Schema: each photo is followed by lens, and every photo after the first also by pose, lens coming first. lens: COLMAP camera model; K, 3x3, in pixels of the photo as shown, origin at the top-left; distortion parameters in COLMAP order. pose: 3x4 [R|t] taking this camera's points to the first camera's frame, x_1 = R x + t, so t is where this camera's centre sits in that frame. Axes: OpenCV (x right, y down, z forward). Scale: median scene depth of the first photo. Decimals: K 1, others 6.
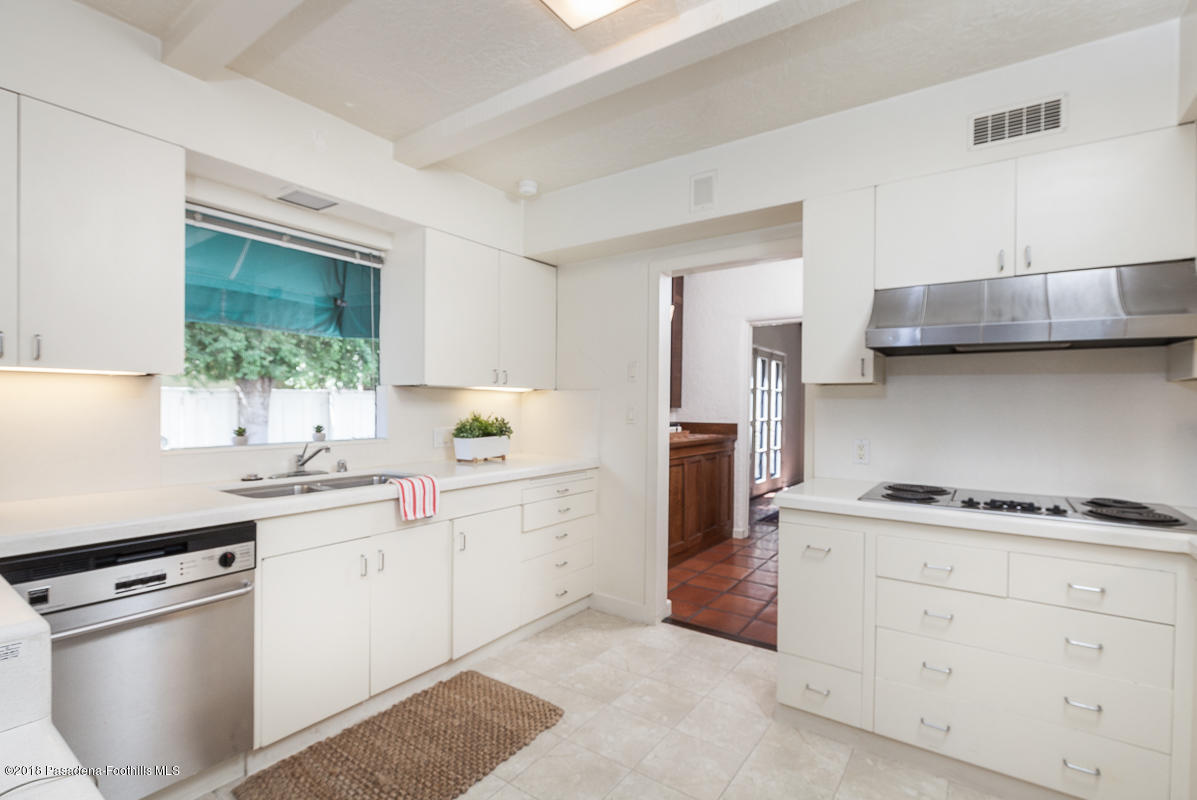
lens RADIAL K [[558.2, 0, 597.1], [0, 558.2, 405.7], [0, 0, 1]] dist [-0.000563, 0.000223]
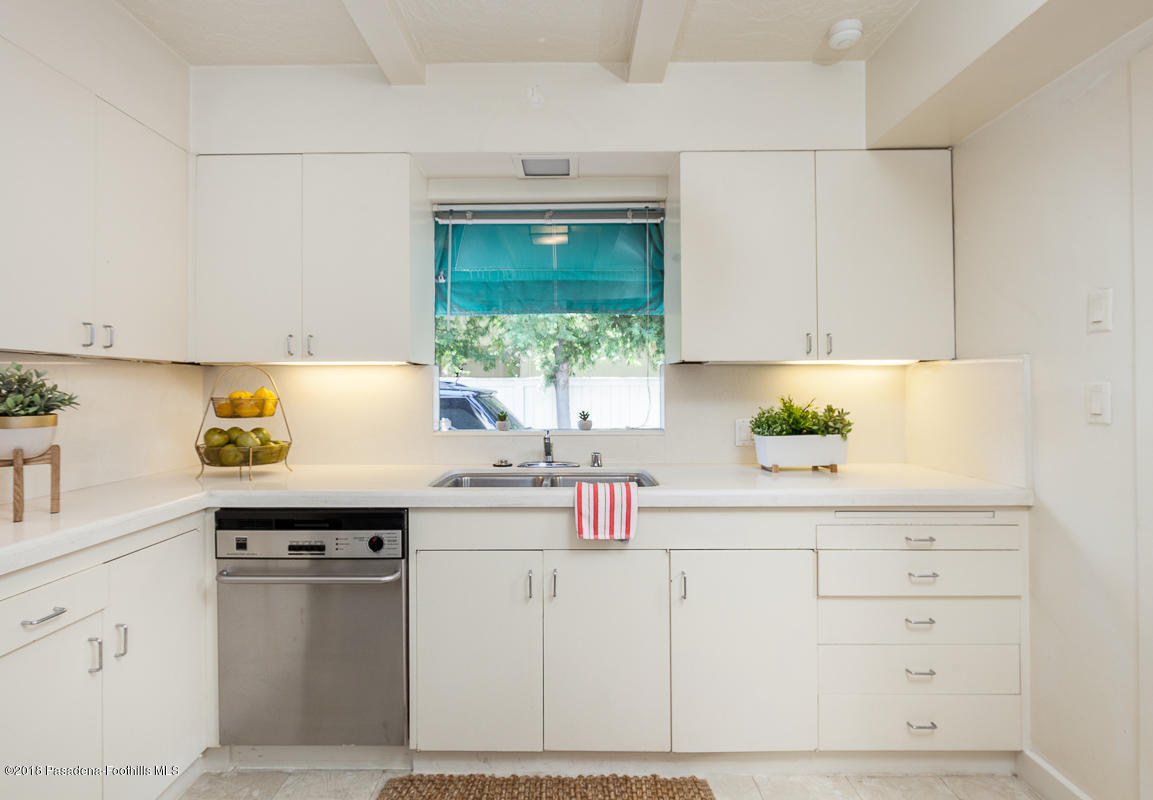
lens RADIAL K [[572.6, 0, 562.2], [0, 572.6, 381.8], [0, 0, 1]] dist [-0.003102, -0.001268]
pose [[0.561193, -0.023494, -0.827352, 0.264653], [0.007456, 0.999700, -0.023331, 0.007905], [0.827652, 0.006924, 0.561200, 0.484400]]
